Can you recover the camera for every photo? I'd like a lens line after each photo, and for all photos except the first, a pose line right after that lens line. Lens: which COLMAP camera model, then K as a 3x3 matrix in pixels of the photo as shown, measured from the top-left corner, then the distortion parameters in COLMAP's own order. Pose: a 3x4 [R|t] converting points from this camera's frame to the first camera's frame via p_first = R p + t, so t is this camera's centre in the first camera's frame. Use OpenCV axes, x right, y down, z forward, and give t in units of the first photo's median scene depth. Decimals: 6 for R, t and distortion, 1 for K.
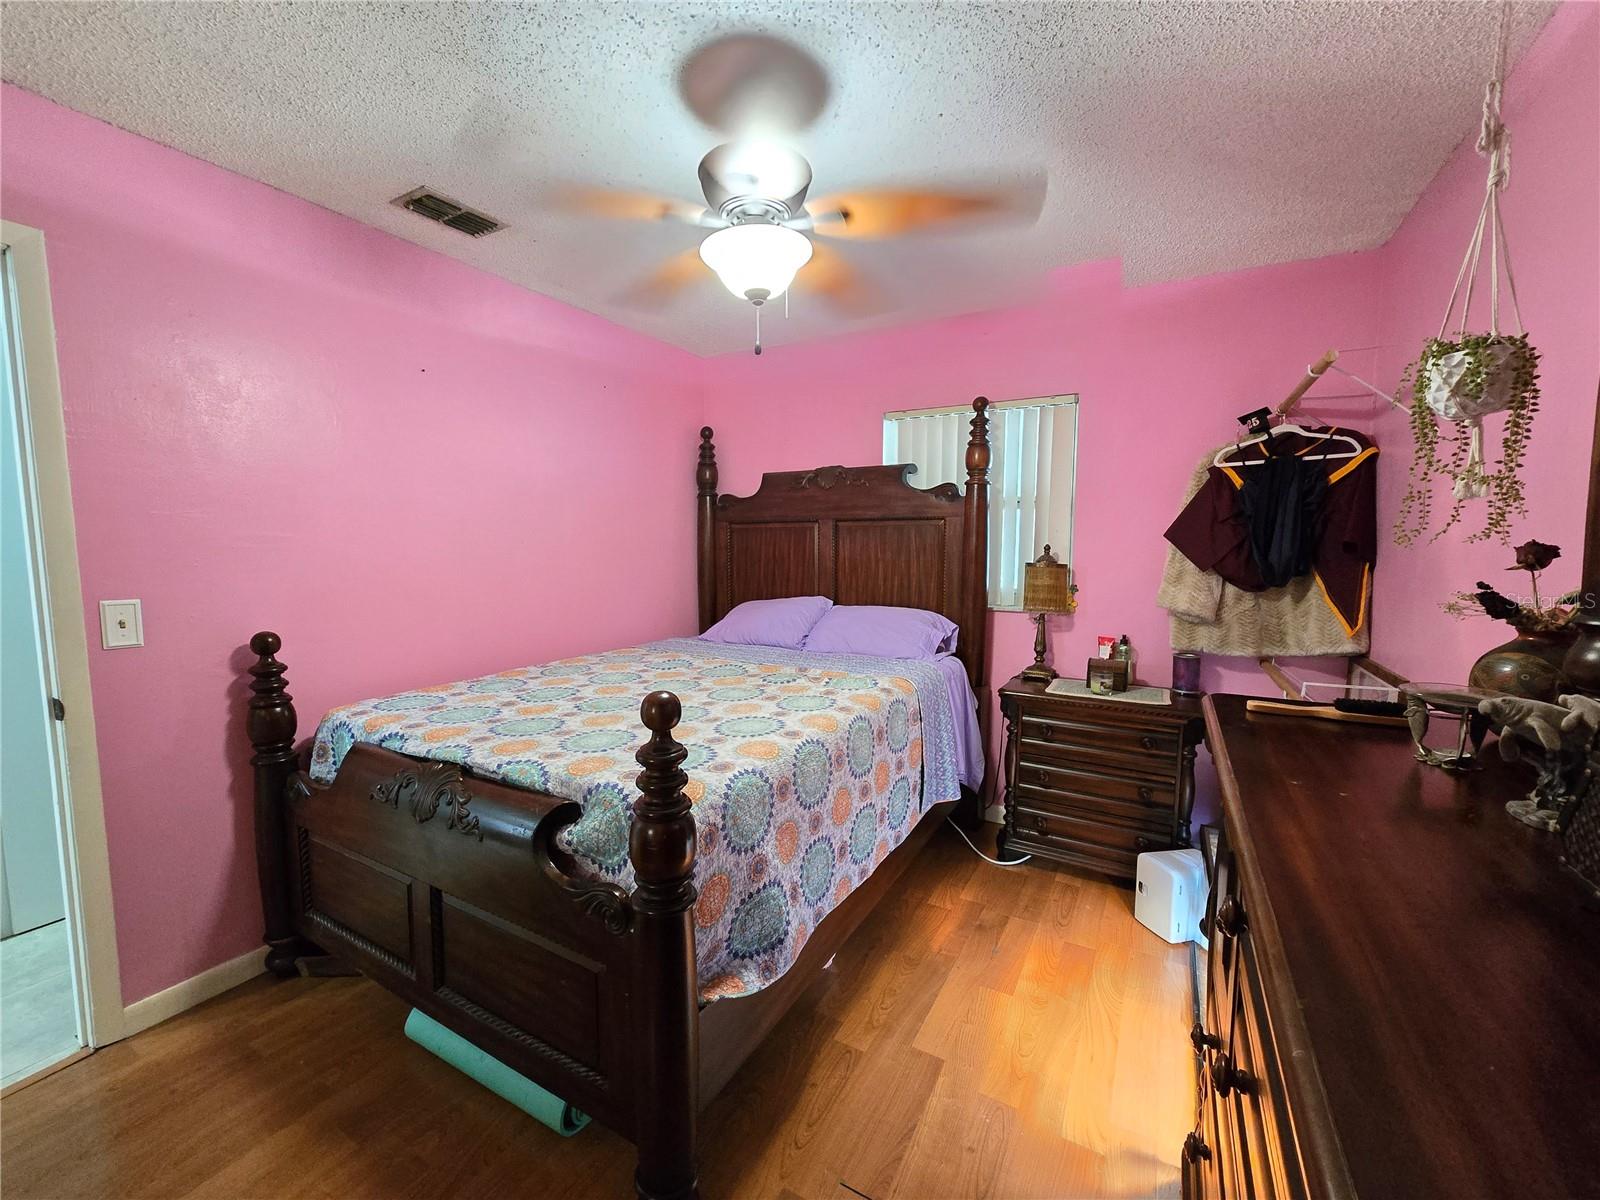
lens RADIAL K [[654.2, 0, 793.3], [0, 654.2, 605.4], [0, 0, 1]] dist [-0.001229, -0.000447]
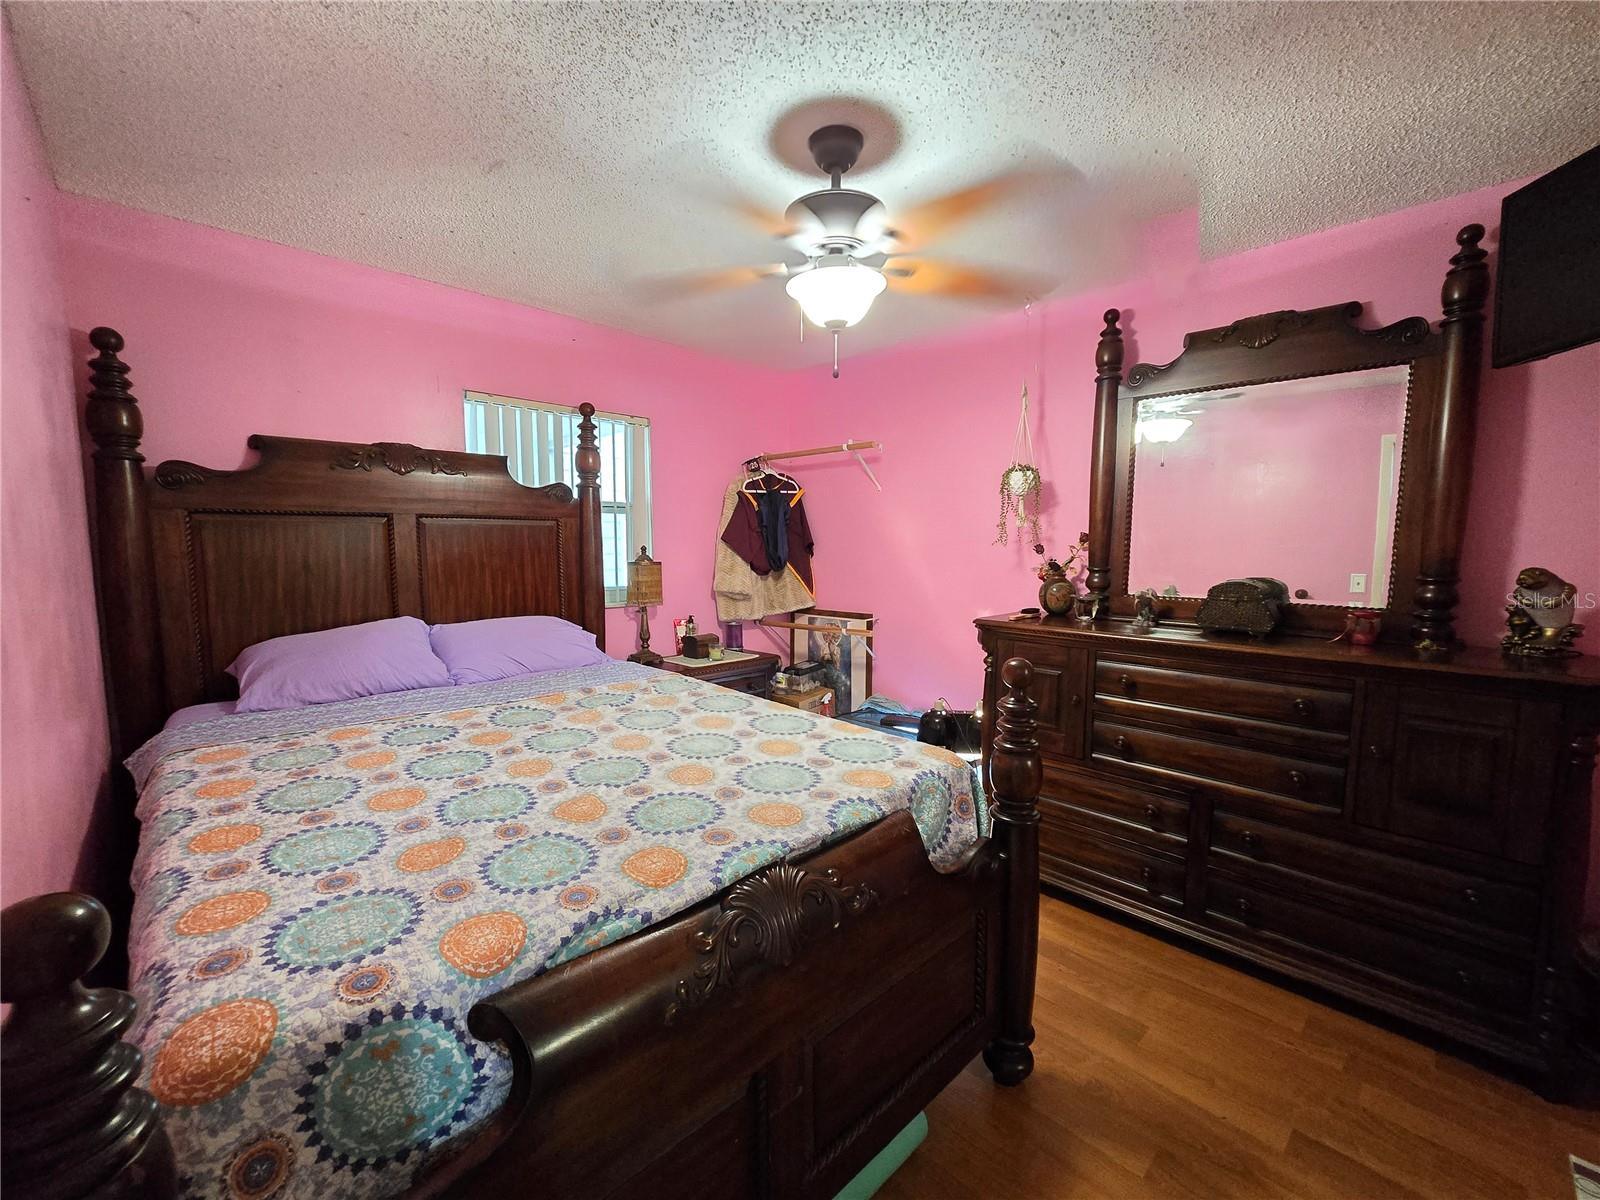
lens RADIAL K [[654.2, 0, 793.3], [0, 654.2, 605.4], [0, 0, 1]] dist [-0.001229, -0.000447]
pose [[0.282001, -0.093565, 0.954841, -0.646079], [0.092442, 0.993253, 0.070028, -0.045190], [-0.954950, 0.068520, 0.288748, 0.423485]]
